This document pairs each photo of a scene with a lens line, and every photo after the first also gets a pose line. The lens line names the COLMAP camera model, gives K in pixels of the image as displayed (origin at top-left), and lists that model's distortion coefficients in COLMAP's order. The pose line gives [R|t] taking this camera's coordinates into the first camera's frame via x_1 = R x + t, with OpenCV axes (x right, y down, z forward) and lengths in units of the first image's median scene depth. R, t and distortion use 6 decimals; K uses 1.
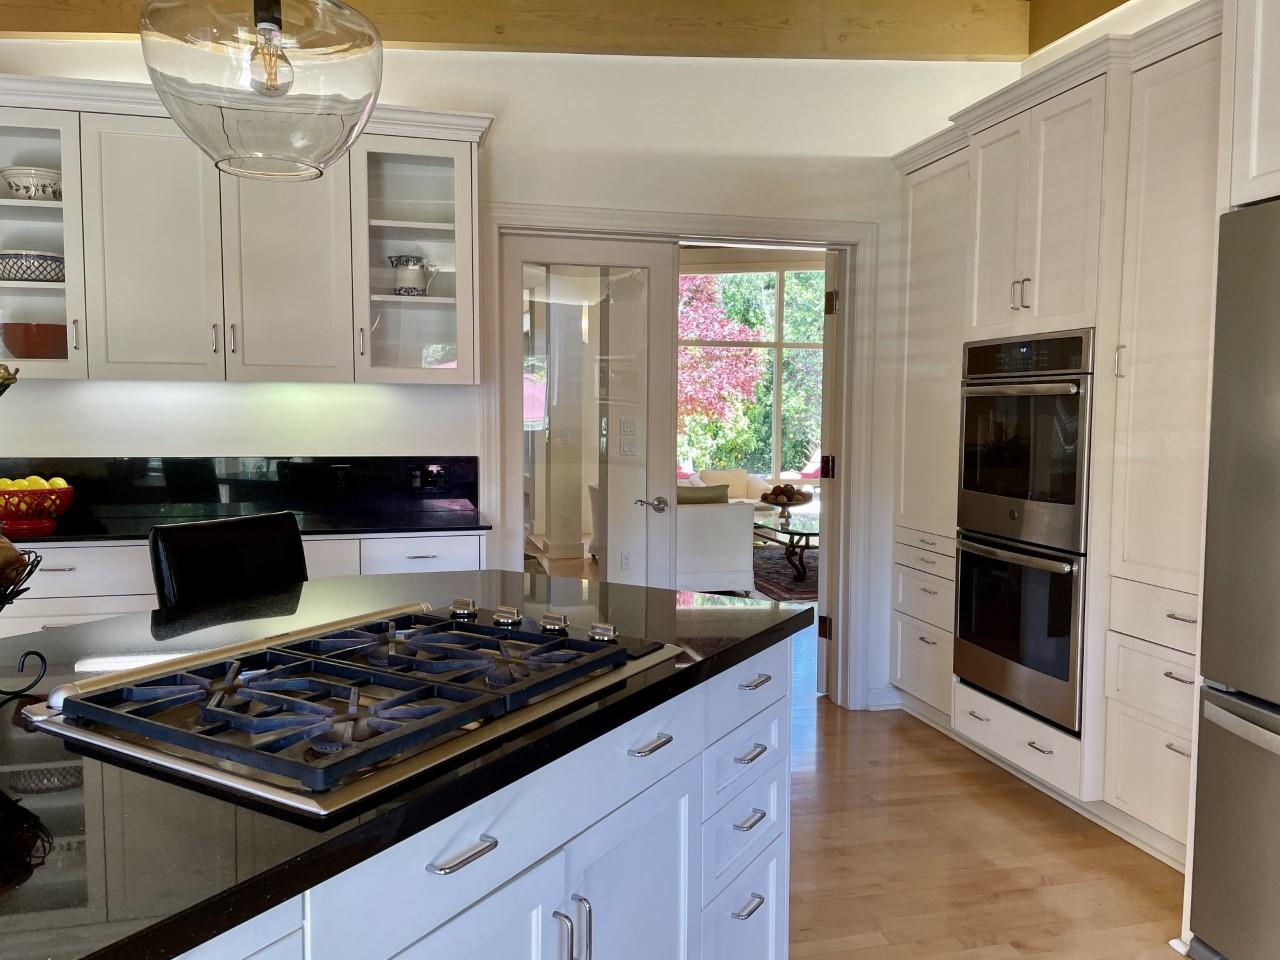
lens RADIAL K [[968.7, 0, 640.0], [0, 968.7, 480.0], [0, 0, 1]] dist [0.075454, -0.096517]
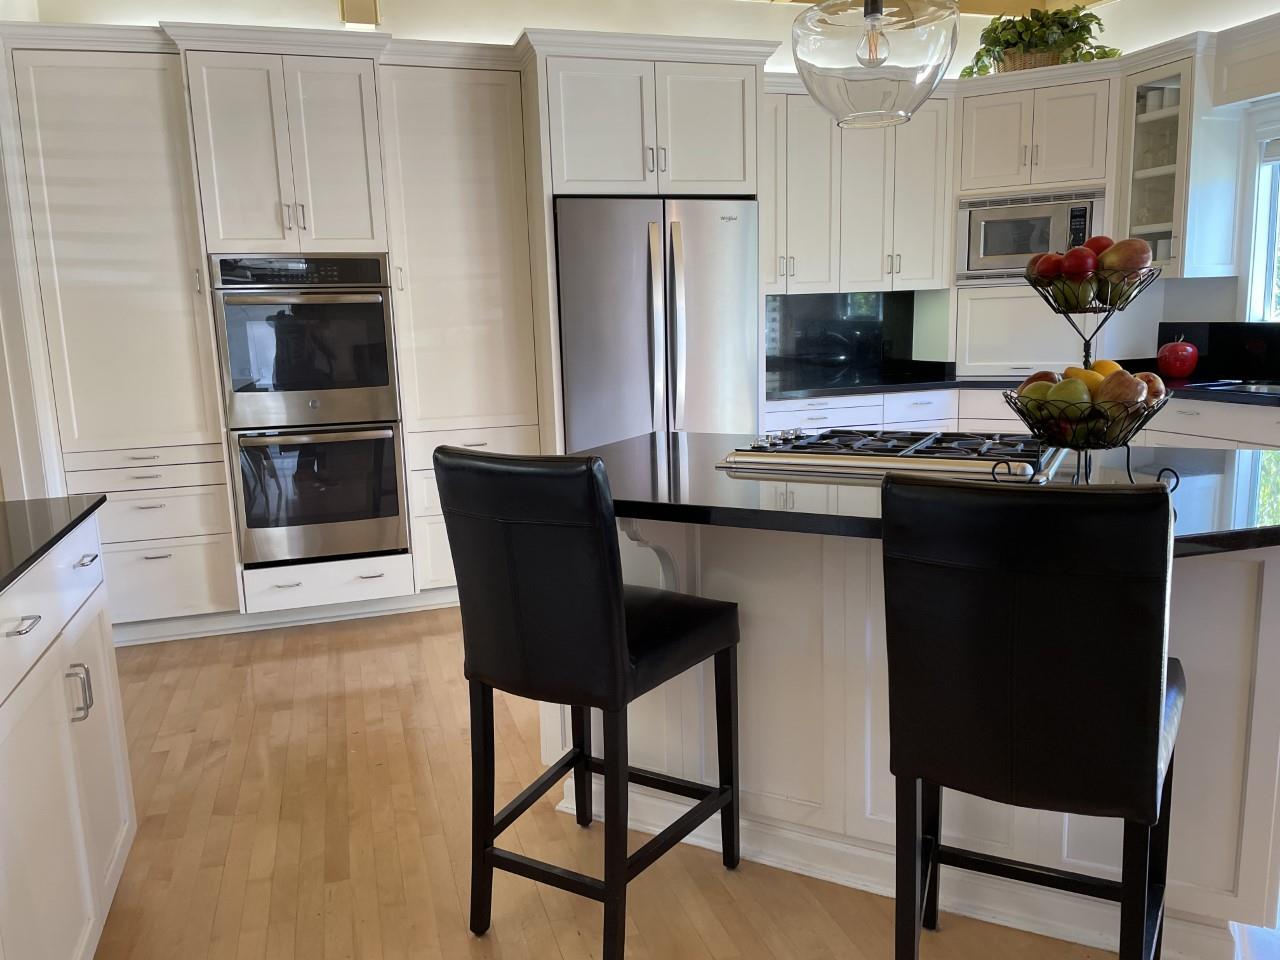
lens RADIAL K [[968.7, 0, 640.0], [0, 968.7, 480.0], [0, 0, 1]] dist [0.075454, -0.096517]
pose [[-0.086458, -0.153917, 0.984294, -0.942424], [0.103249, 0.981289, 0.162516, -0.029213], [-0.990891, 0.115679, -0.068949, 0.766012]]
